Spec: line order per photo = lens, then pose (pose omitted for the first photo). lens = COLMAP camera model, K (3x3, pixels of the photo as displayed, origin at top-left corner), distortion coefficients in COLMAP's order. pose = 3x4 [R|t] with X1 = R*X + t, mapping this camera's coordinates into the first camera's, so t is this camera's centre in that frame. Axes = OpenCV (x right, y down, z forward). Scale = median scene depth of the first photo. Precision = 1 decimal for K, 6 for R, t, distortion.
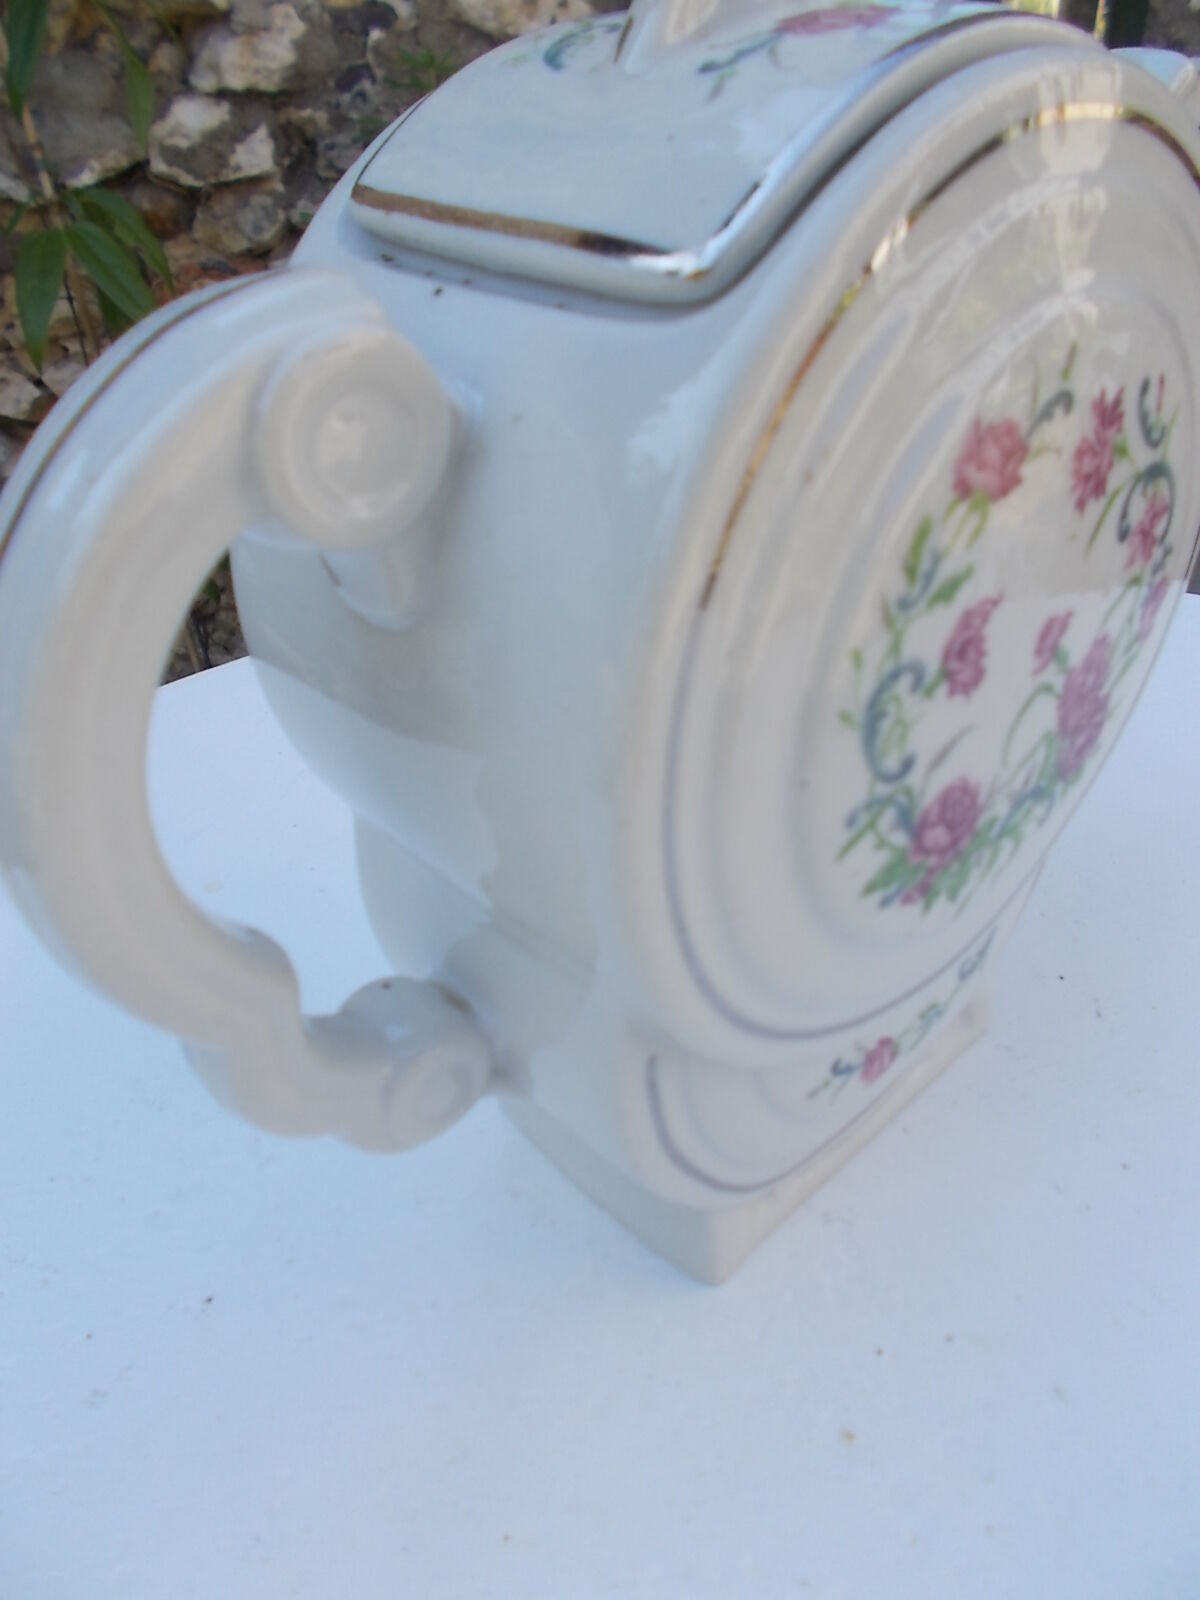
lens RADIAL K [[1208.9, 0, 559.8], [0, 1208.9, 804.4], [0, 0, 1]] dist [0.011867, -0.023797]
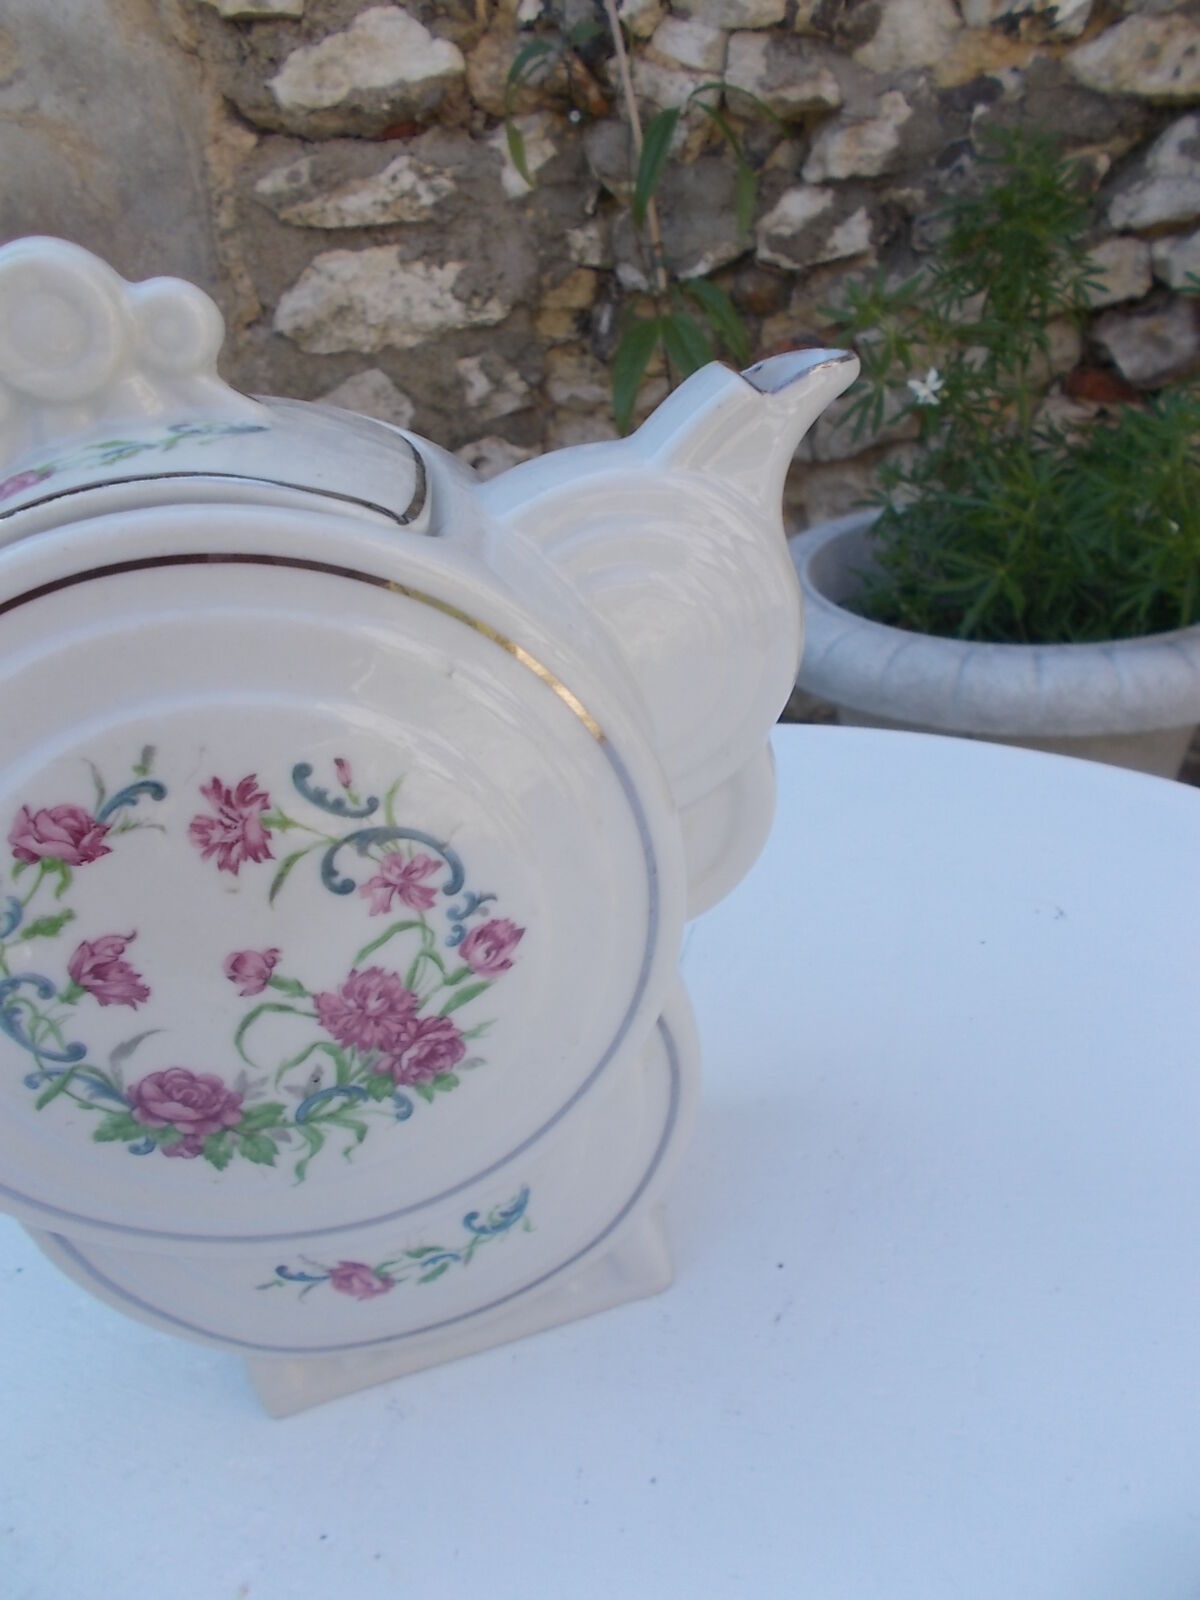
lens RADIAL K [[1208.9, 0, 606.3], [0, 1208.9, 771.0], [0, 0, 1]] dist [0.011867, -0.023797]
pose [[0.844216, 0.154803, -0.513163, 0.186983], [-0.172554, 0.984911, 0.013241, -0.059257], [0.507469, 0.077370, 0.858189, 0.028120]]
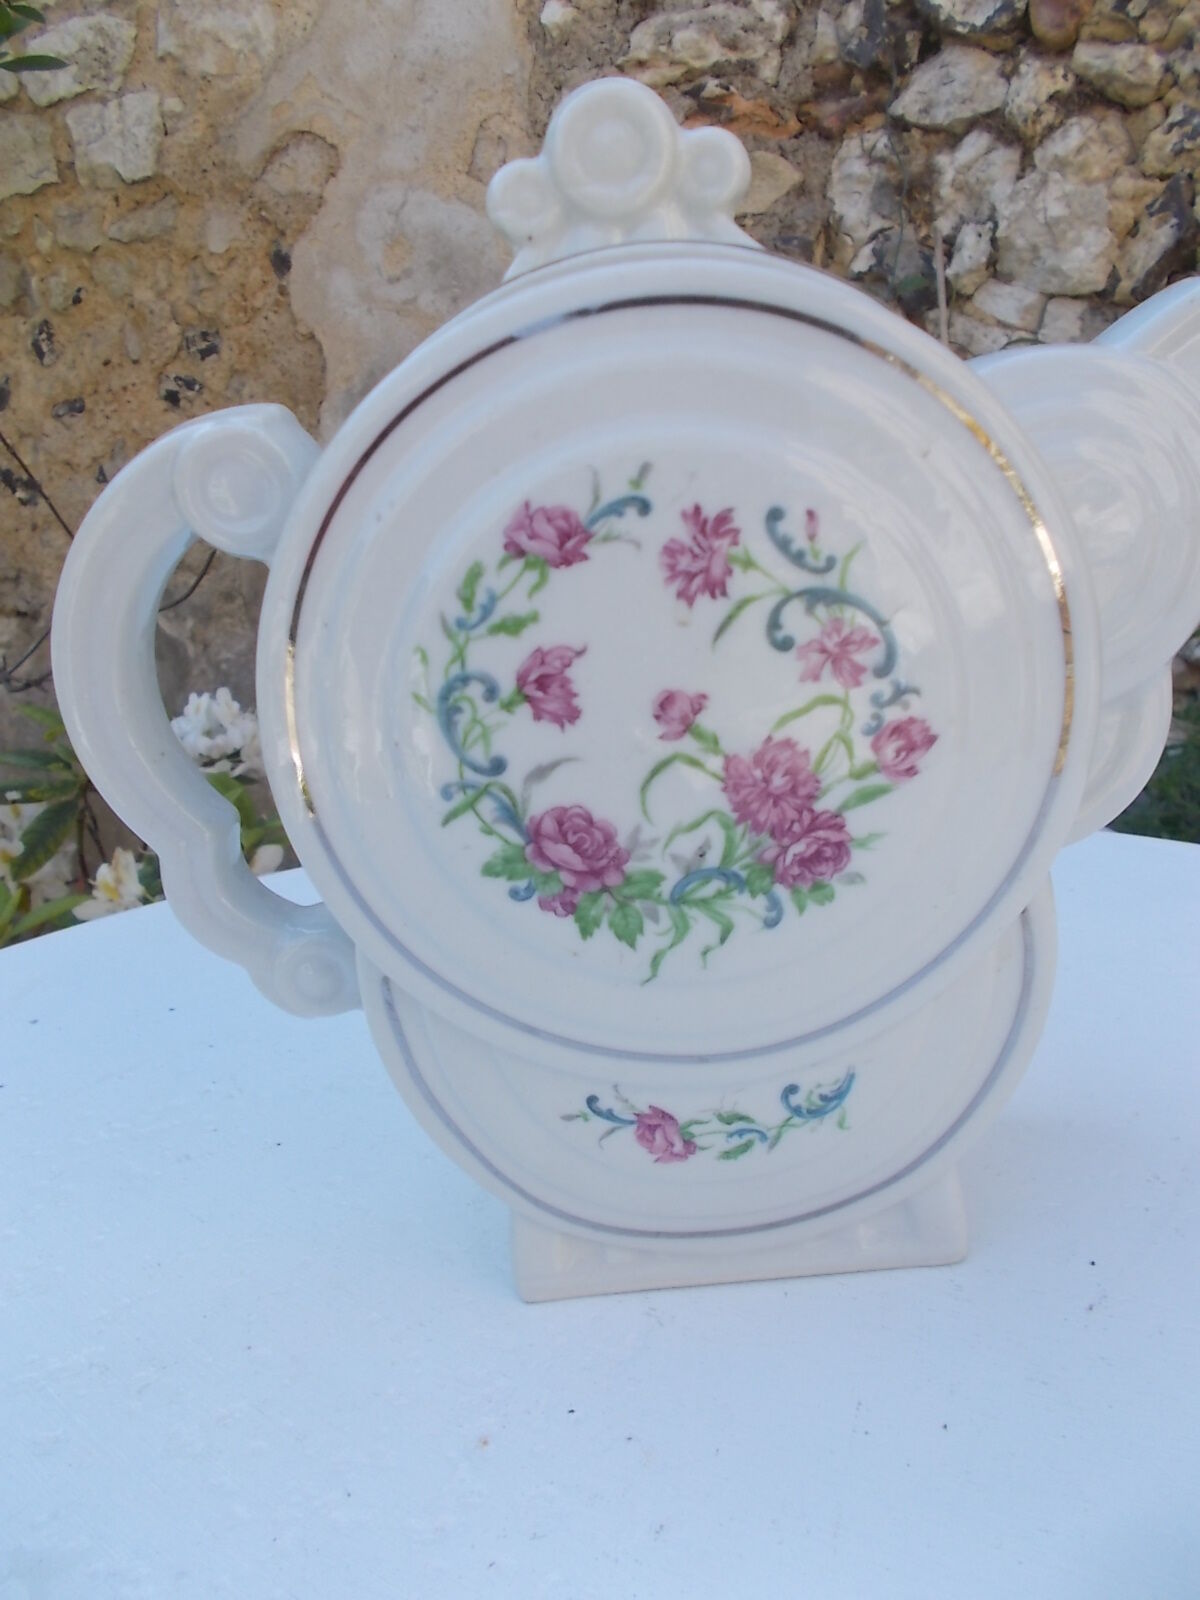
lens RADIAL K [[1208.9, 0, 610.4], [0, 1208.9, 786.2], [0, 0, 1]] dist [0.011867, -0.023797]
pose [[0.723244, 0.185692, -0.665159, 0.174503], [-0.356035, 0.925563, -0.128737, 0.015855], [0.591740, 0.329928, 0.735521, 0.018408]]
